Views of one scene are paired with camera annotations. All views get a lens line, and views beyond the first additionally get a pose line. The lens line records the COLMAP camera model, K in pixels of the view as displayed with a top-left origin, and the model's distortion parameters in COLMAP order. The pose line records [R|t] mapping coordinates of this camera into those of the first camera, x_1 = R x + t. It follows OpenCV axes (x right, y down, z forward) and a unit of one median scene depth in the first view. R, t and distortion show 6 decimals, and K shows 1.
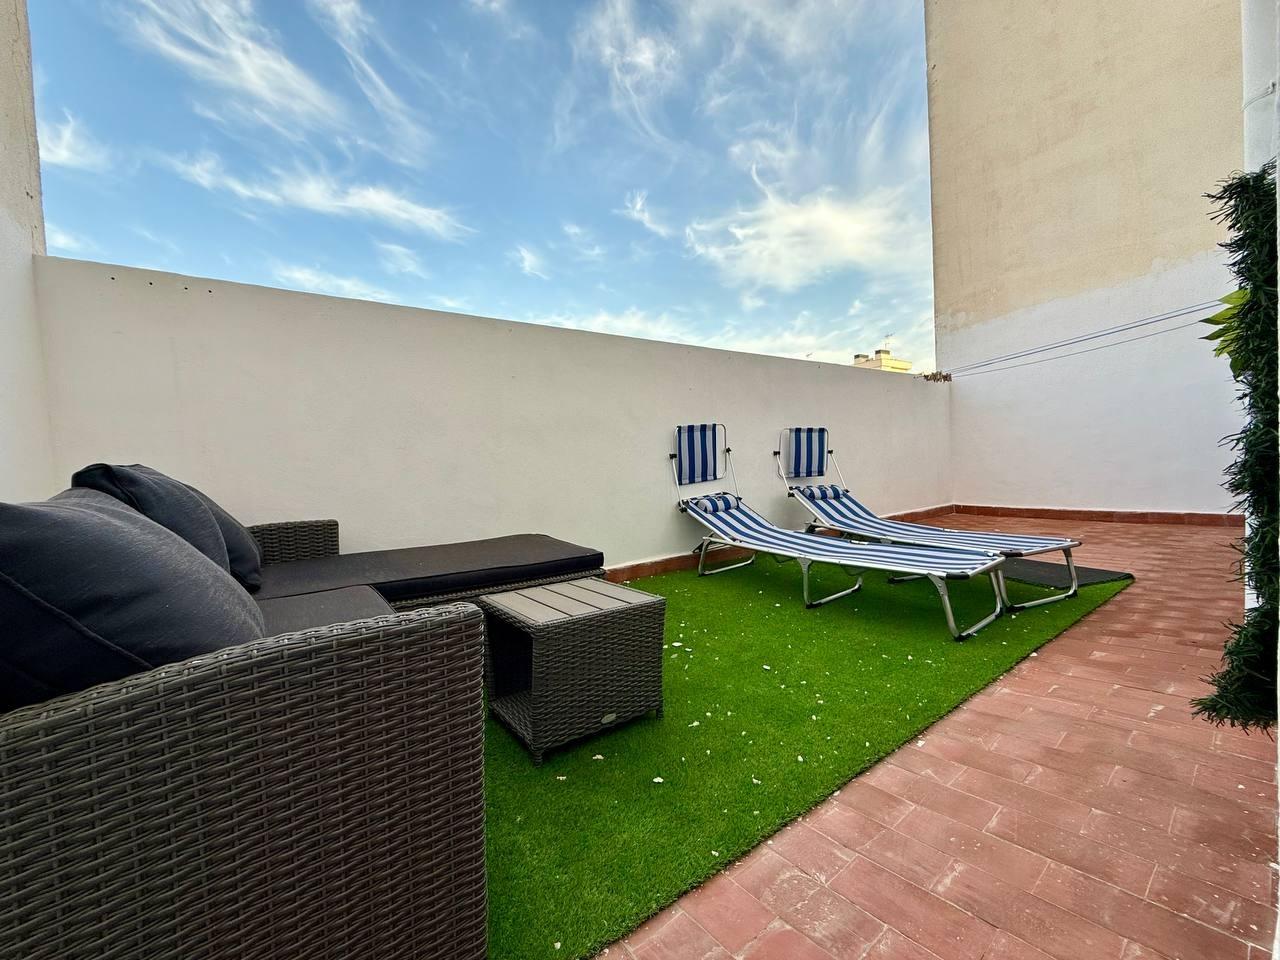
lens RADIAL K [[510.8, 0, 637.3], [0, 510.8, 481.2], [0, 0, 1]] dist [-0.000201, 0.000193]
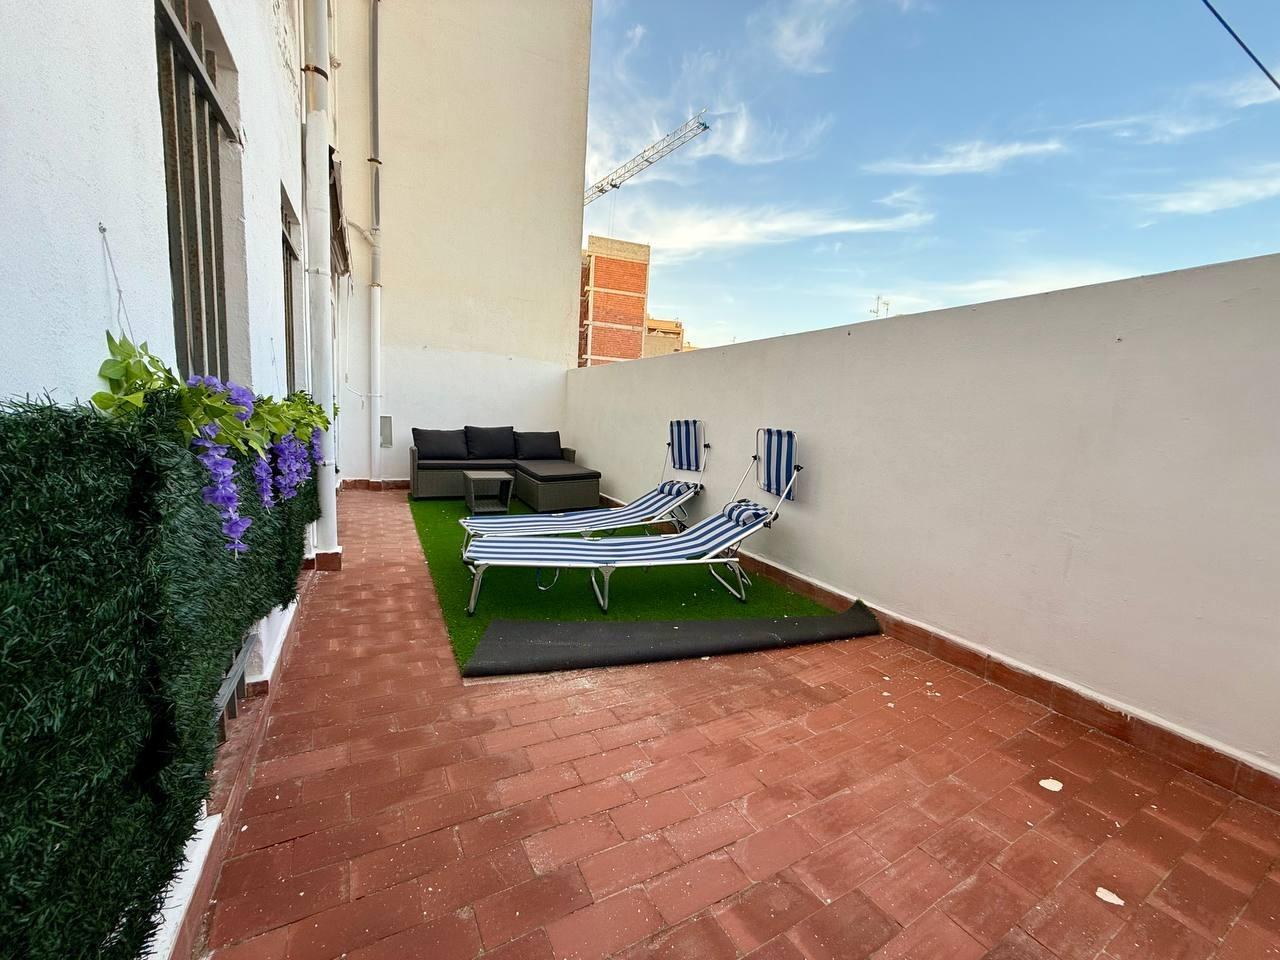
lens RADIAL K [[510.8, 0, 637.3], [0, 510.8, 481.2], [0, 0, 1]] dist [-0.000201, 0.000193]
pose [[-0.163801, 0.158580, -0.973664, 1.300222], [-0.089576, 0.980527, 0.174767, -0.168680], [0.982418, 0.115844, -0.146406, 1.085191]]
